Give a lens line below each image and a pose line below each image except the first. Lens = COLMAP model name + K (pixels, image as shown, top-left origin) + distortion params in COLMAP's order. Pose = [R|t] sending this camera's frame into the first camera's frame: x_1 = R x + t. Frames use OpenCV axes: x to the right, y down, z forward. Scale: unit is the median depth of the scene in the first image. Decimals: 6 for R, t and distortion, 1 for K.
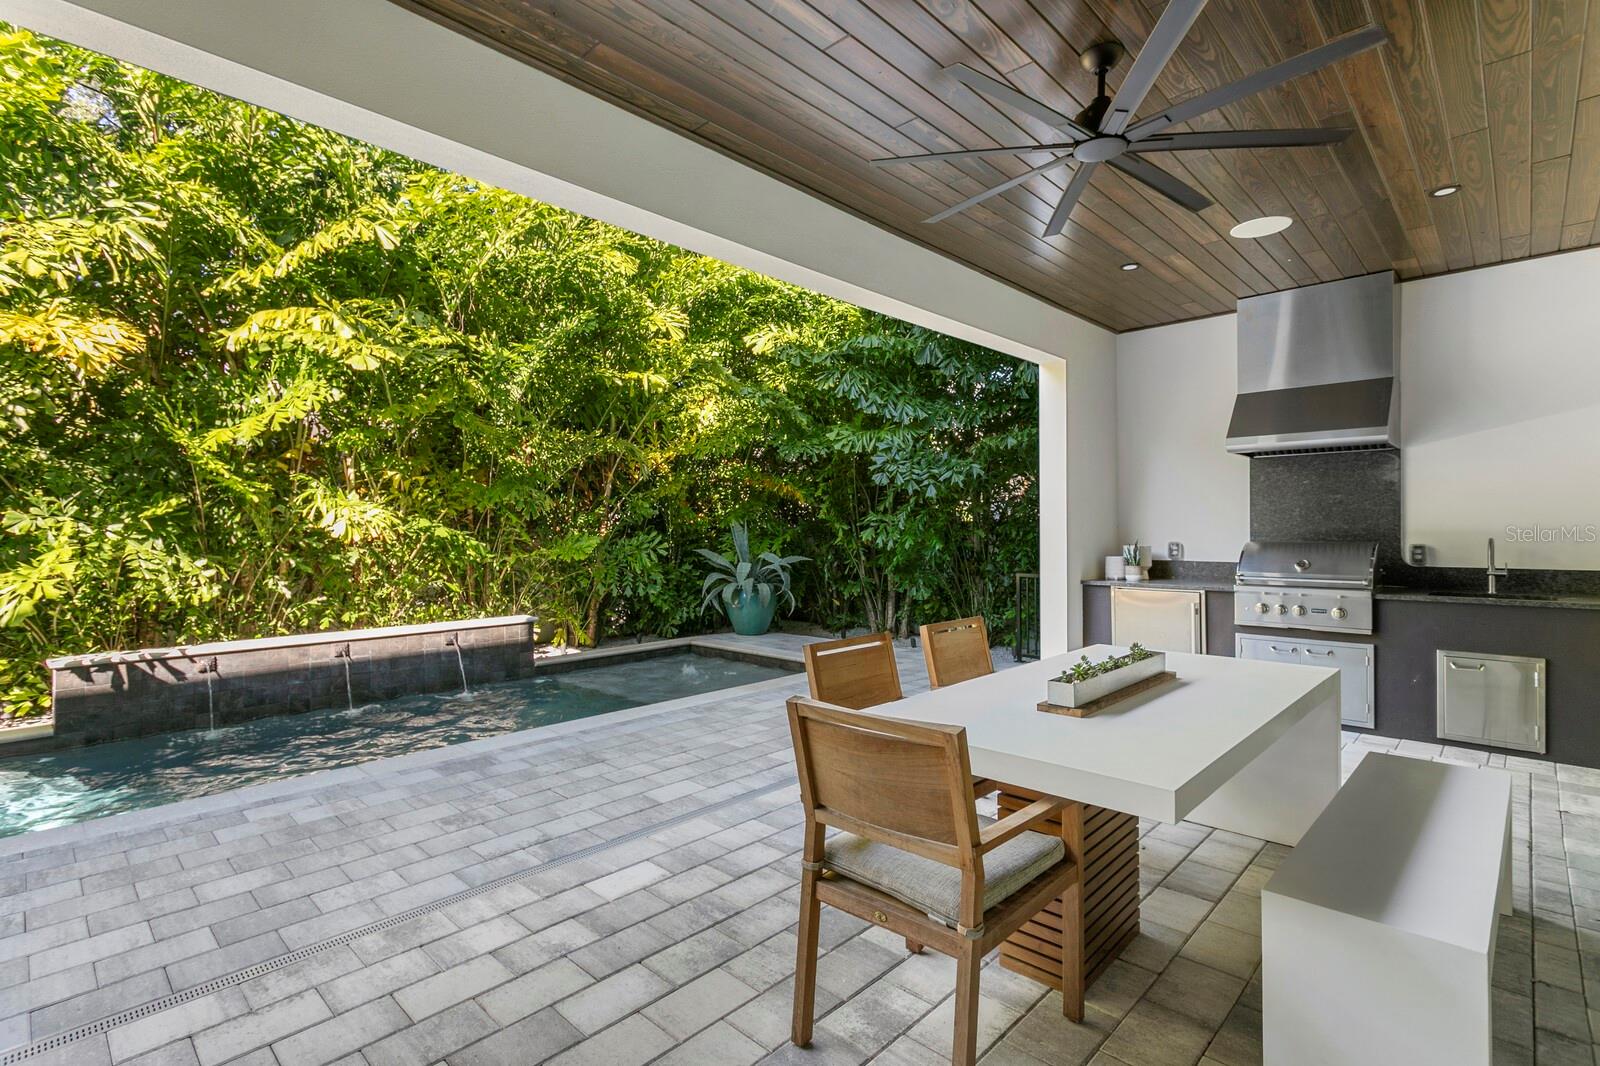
lens RADIAL K [[787.3, 0, 787.2], [0, 787.3, 534.3], [0, 0, 1]] dist [0.019831, 0.000868]
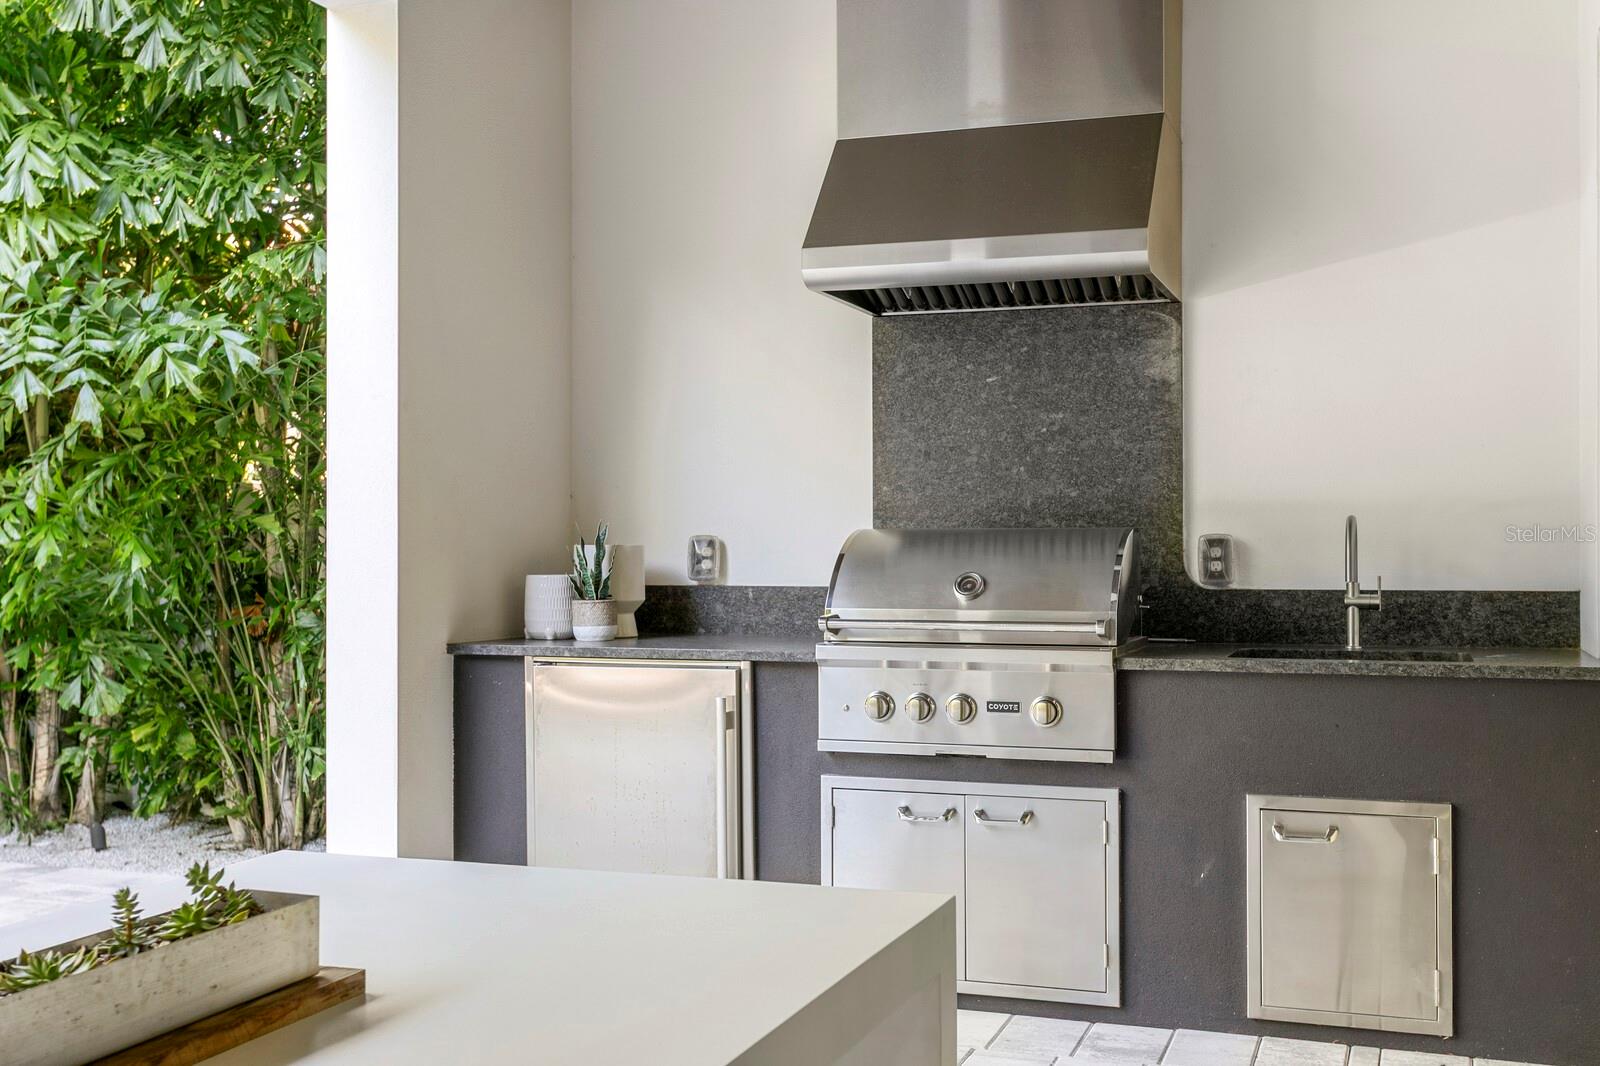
lens RADIAL K [[1828.8, 0, 799.4], [0, 1828.8, 532.2], [0, 0, 1]] dist [0.029944, 0.000000]
pose [[0.912582, 0.005270, 0.408860, 0.210120], [0.000720, 0.999895, -0.014495, 0.024292], [-0.408893, 0.013522, 0.912482, 0.227761]]
